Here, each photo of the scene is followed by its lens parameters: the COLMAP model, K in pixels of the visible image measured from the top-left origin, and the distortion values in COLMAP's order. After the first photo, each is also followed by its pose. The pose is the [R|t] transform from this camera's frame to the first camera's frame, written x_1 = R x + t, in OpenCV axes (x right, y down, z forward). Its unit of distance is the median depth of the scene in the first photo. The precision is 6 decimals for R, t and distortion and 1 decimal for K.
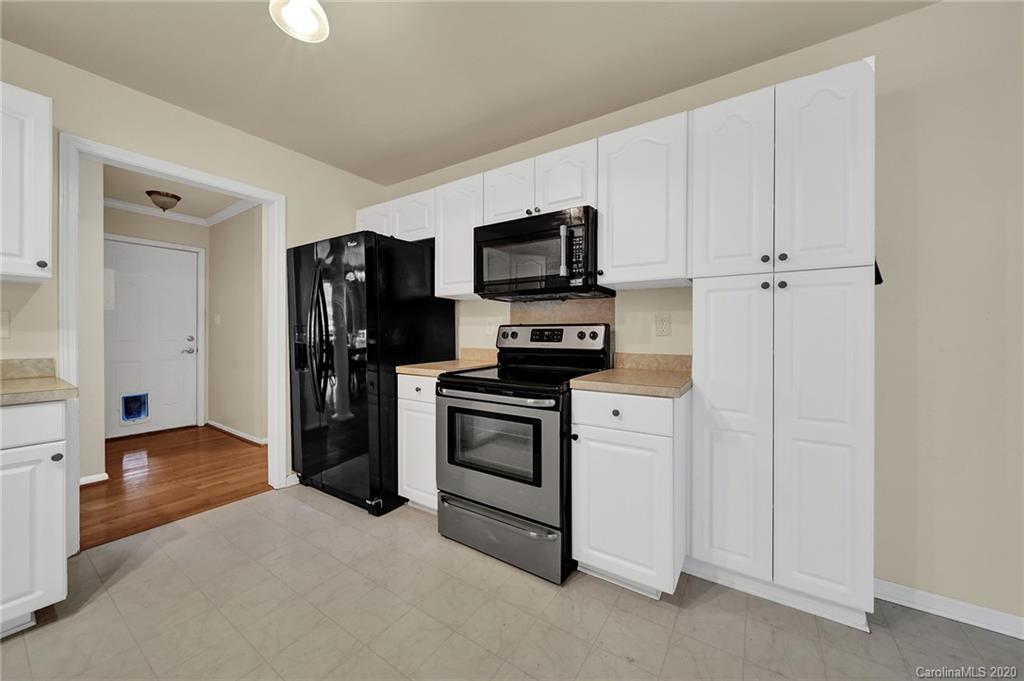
lens RADIAL K [[366.4, 0, 511.3], [0, 366.4, 338.4], [0, 0, 1]] dist [0.000926, -0.001508]
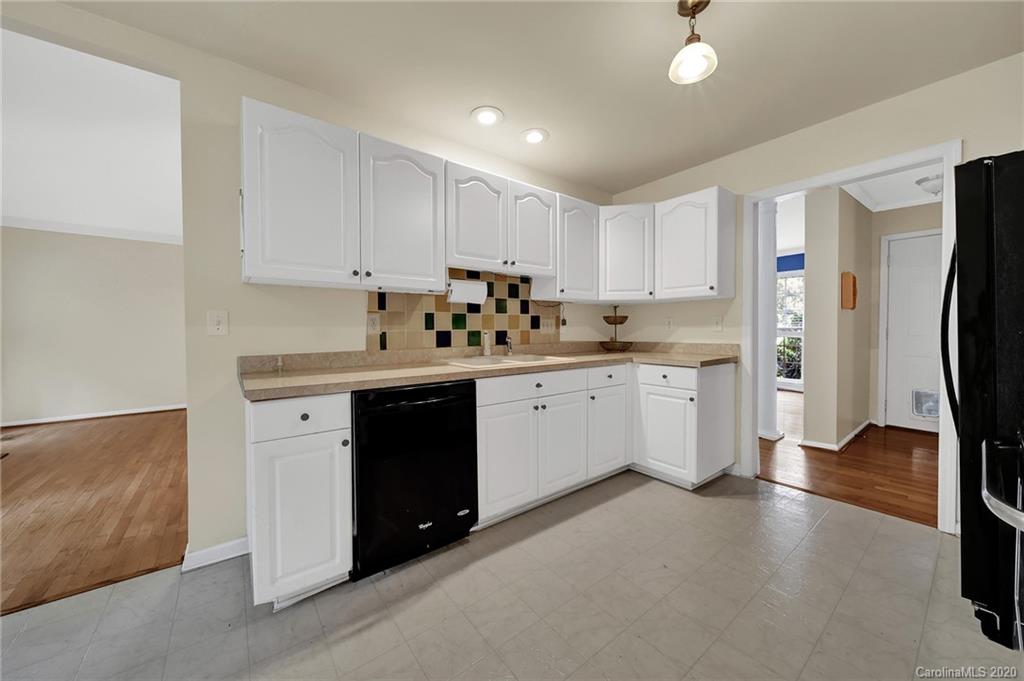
lens RADIAL K [[366.4, 0, 510.5], [0, 366.4, 337.0], [0, 0, 1]] dist [0.000926, -0.001508]
pose [[-0.319618, 0.020951, -0.947315, 0.472576], [-0.007525, 0.999668, 0.024648, -0.007328], [0.947517, 0.015007, -0.319354, 0.498582]]
